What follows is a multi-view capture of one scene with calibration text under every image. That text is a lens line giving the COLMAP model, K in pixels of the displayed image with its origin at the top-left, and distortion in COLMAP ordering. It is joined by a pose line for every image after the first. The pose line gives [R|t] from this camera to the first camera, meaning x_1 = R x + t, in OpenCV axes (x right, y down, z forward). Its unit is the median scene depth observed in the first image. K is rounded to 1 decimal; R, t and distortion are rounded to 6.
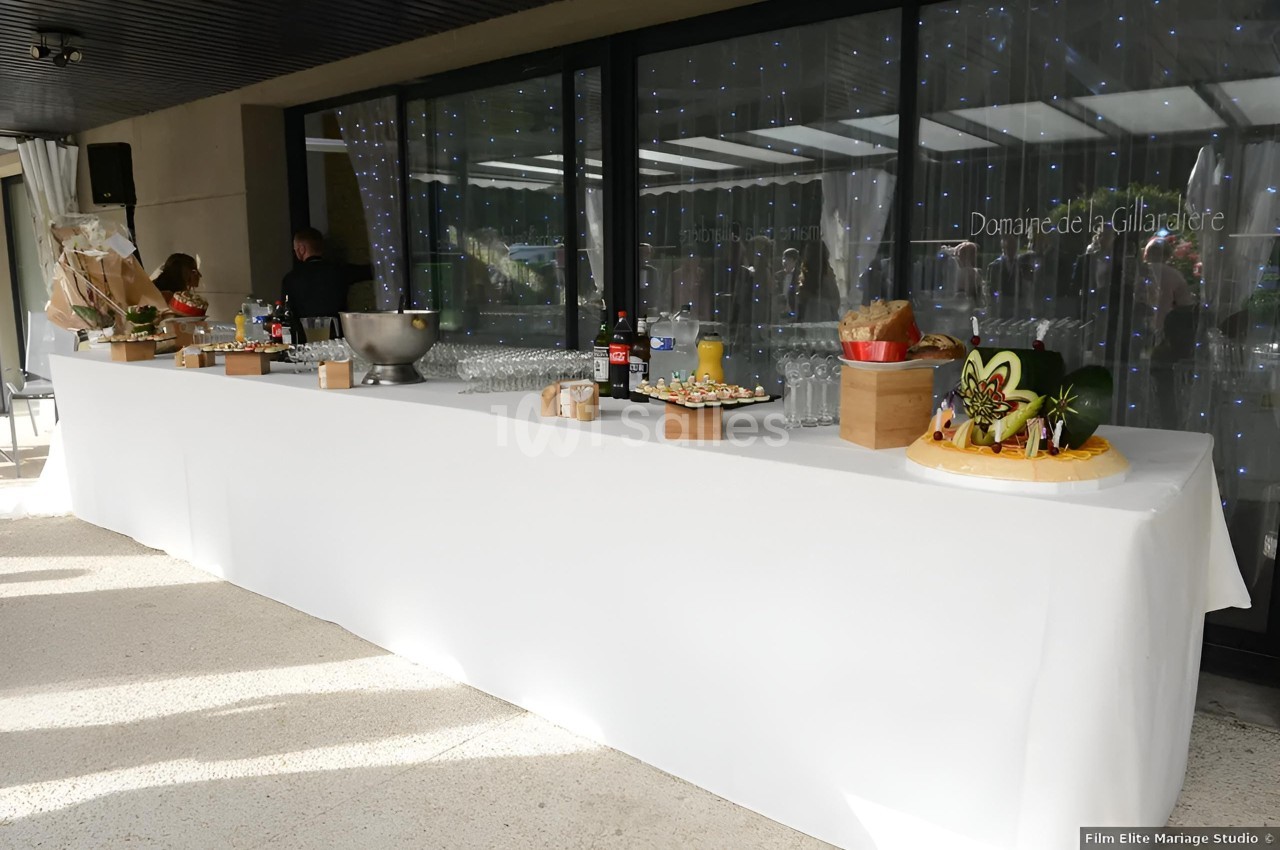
lens RADIAL K [[912.3, 0, 640.5], [0, 912.3, 423.3], [0, 0, 1]] dist [-0.001286, -0.000326]
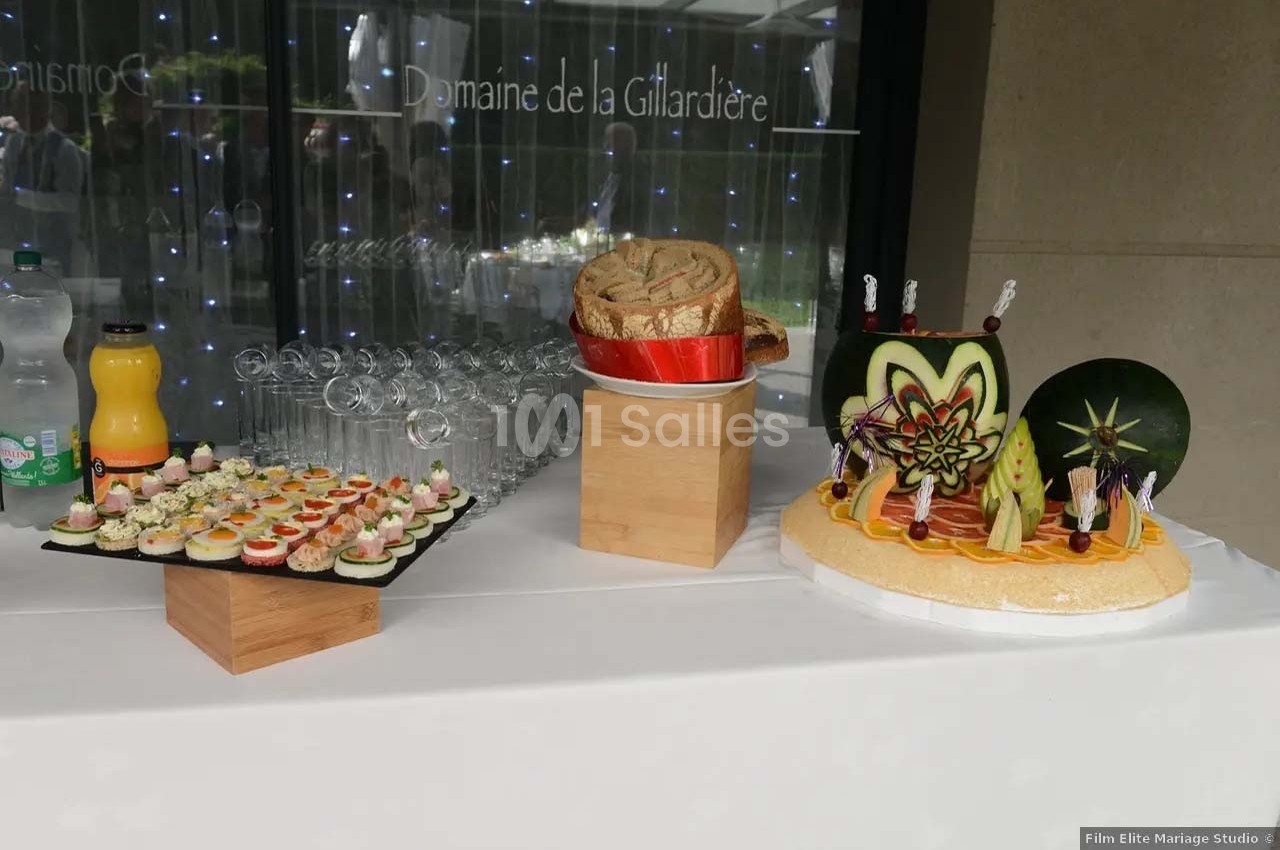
lens RADIAL K [[1098.2, 0, 639.5], [0, 1098.2, 422.7], [0, 0, 1]] dist [-0.006069, -0.001089]
pose [[0.614325, -0.156742, 0.773328, -0.188091], [0.098732, 0.987638, 0.121748, -0.115785], [-0.782851, 0.001559, 0.622207, 0.679841]]
